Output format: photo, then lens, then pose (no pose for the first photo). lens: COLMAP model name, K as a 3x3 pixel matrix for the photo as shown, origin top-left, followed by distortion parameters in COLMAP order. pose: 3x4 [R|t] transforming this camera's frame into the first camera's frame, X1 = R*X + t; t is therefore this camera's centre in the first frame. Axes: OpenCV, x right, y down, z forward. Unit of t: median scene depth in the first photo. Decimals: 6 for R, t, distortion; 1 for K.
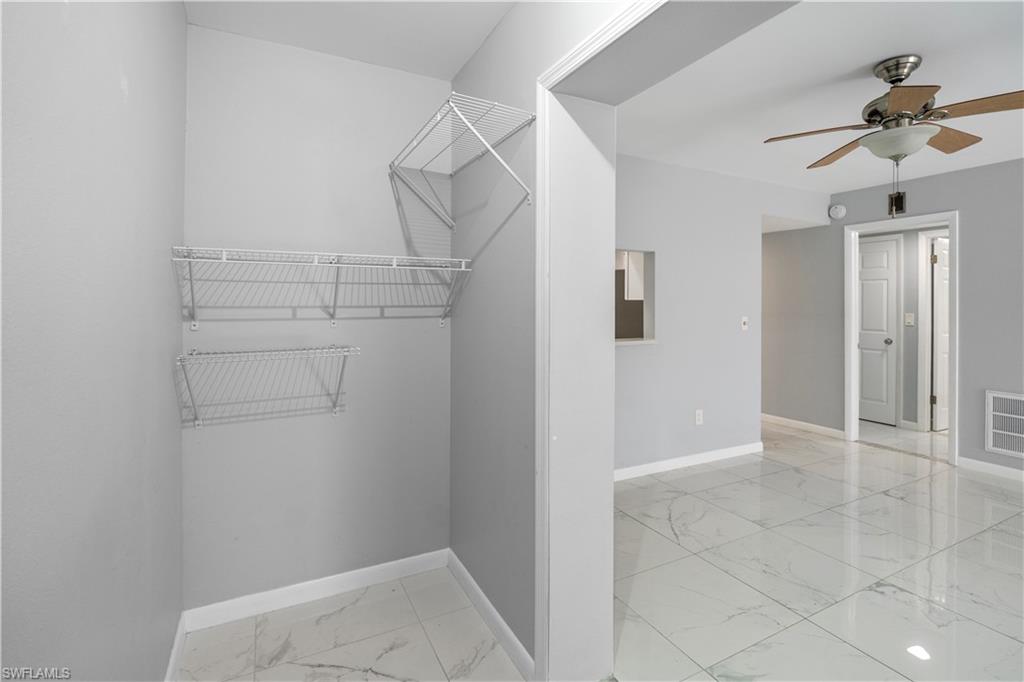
lens RADIAL K [[467.0, 0, 515.0], [0, 467.0, 302.8], [0, 0, 1]] dist [-0.004524, 0.002186]
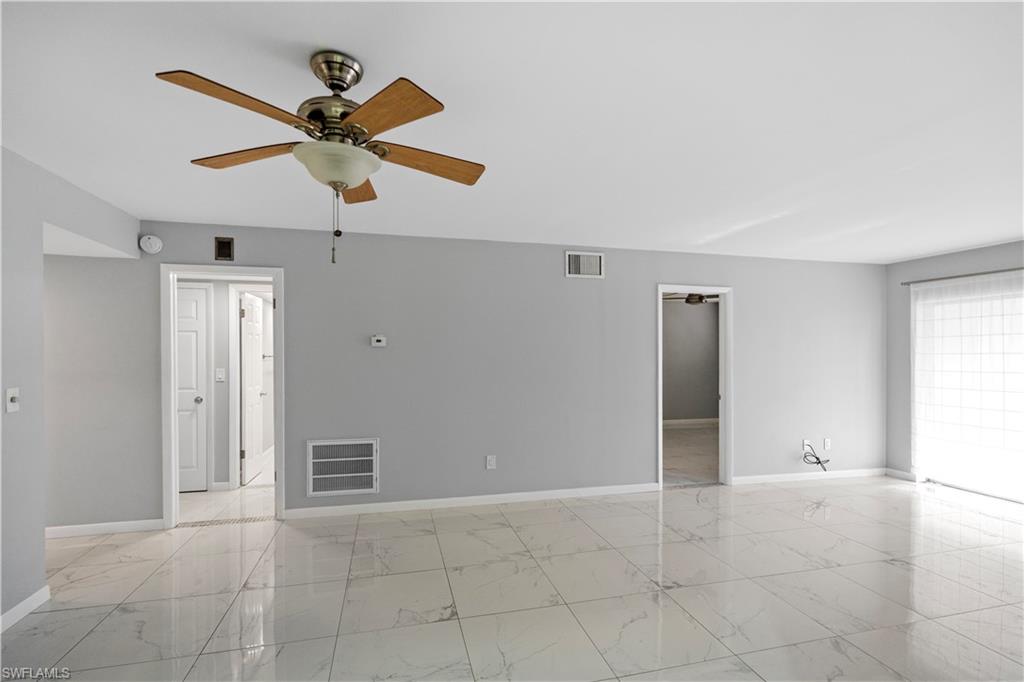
lens RADIAL K [[467.0, 0, 512.5], [0, 467.0, 353.0], [0, 0, 1]] dist [-0.004524, 0.002186]
pose [[0.213556, -0.006986, 0.976906, 0.050206], [0.001974, 0.999975, 0.006719, -0.015279], [-0.976929, 0.000493, 0.213565, 0.236051]]
